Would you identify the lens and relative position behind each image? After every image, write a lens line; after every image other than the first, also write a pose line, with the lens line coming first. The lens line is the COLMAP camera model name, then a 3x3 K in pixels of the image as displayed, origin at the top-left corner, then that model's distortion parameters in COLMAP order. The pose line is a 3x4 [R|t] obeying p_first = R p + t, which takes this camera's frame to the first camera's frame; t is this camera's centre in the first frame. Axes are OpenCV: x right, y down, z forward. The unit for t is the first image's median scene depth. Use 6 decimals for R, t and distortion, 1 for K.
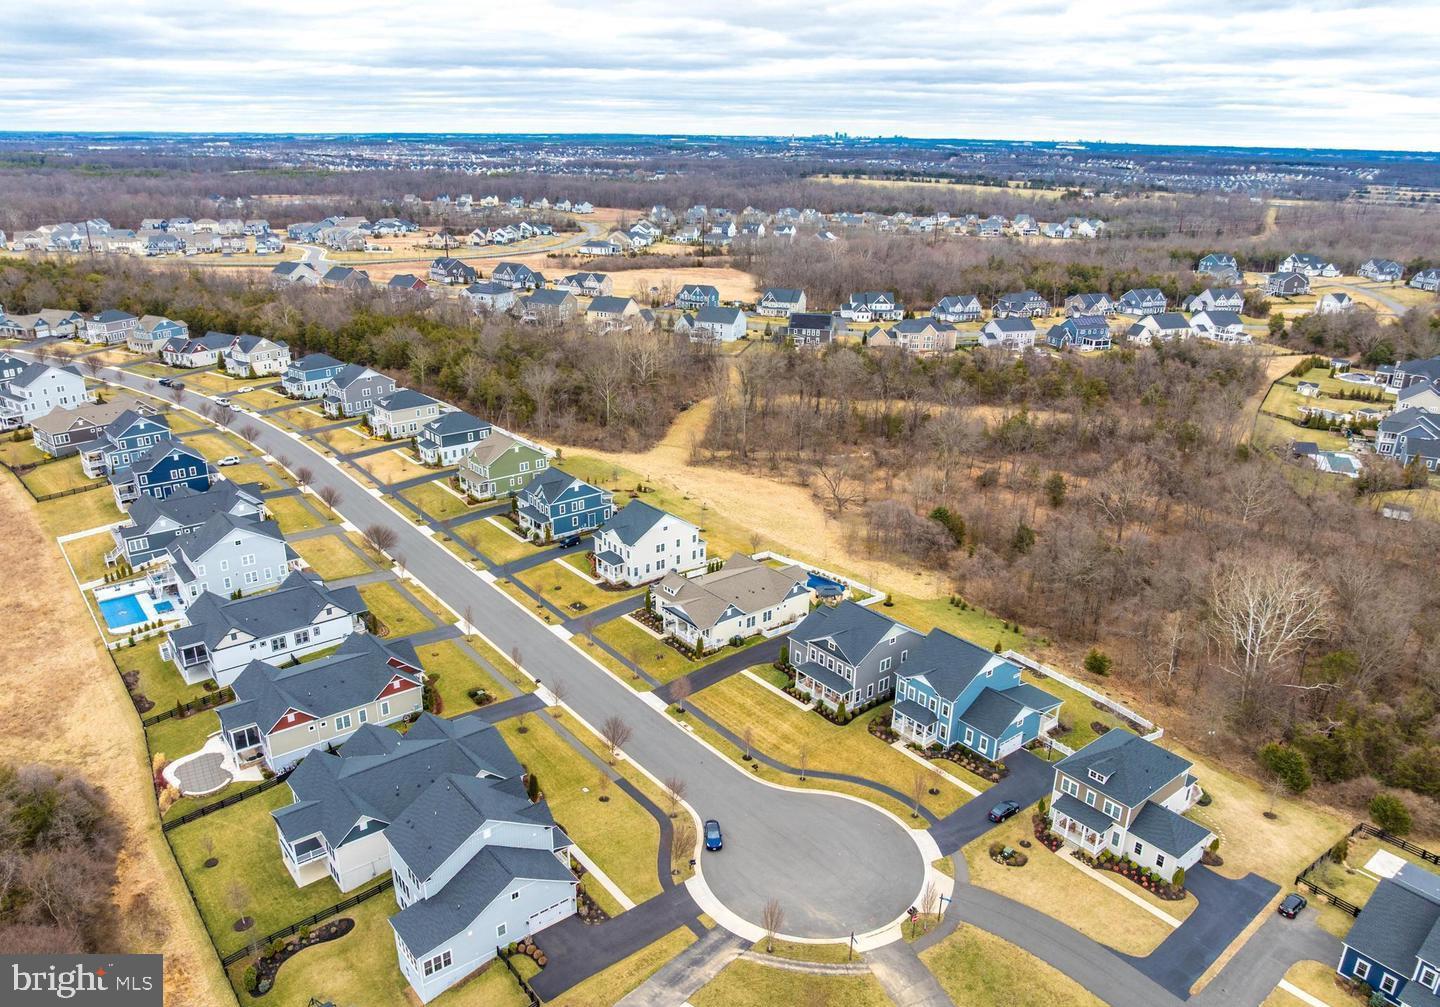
lens RADIAL K [[1016.7, 0, 723.2], [0, 1016.7, 535.7], [0, 0, 1]] dist [-0.026891, -0.024223]
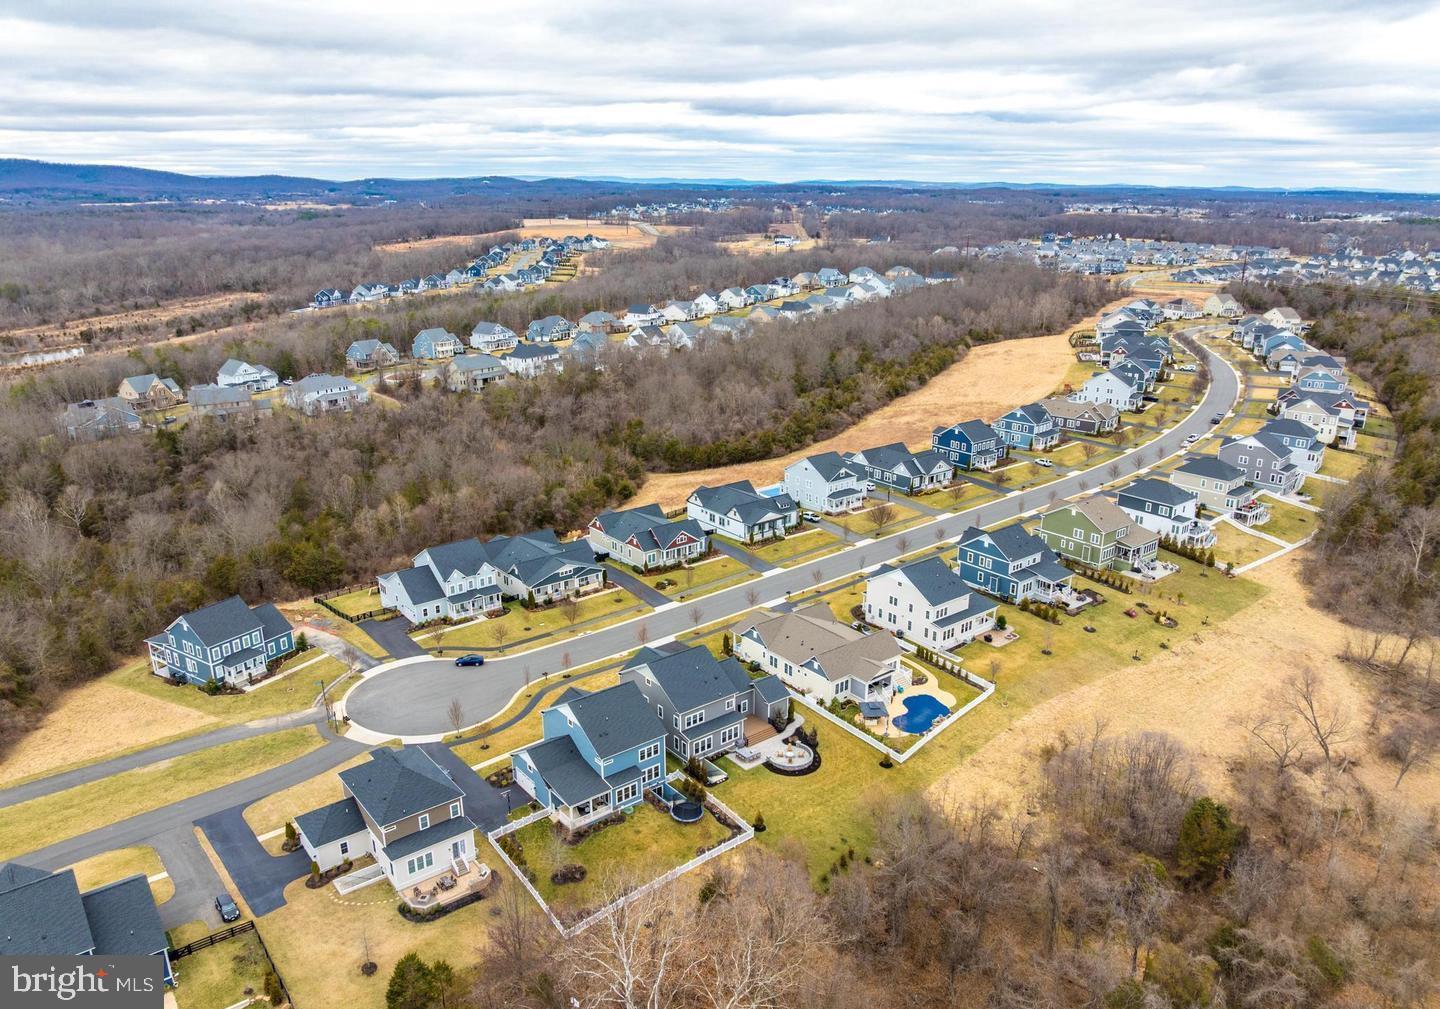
lens RADIAL K [[1021.1, 0, 717.0], [0, 1021.1, 506.3], [0, 0, 1]] dist [-0.002609, -0.077086]
pose [[-0.007072, 0.287575, -0.957732, 0.910556], [-0.369003, 0.889411, 0.269785, -0.289260], [0.929401, 0.355314, 0.099826, 0.773670]]
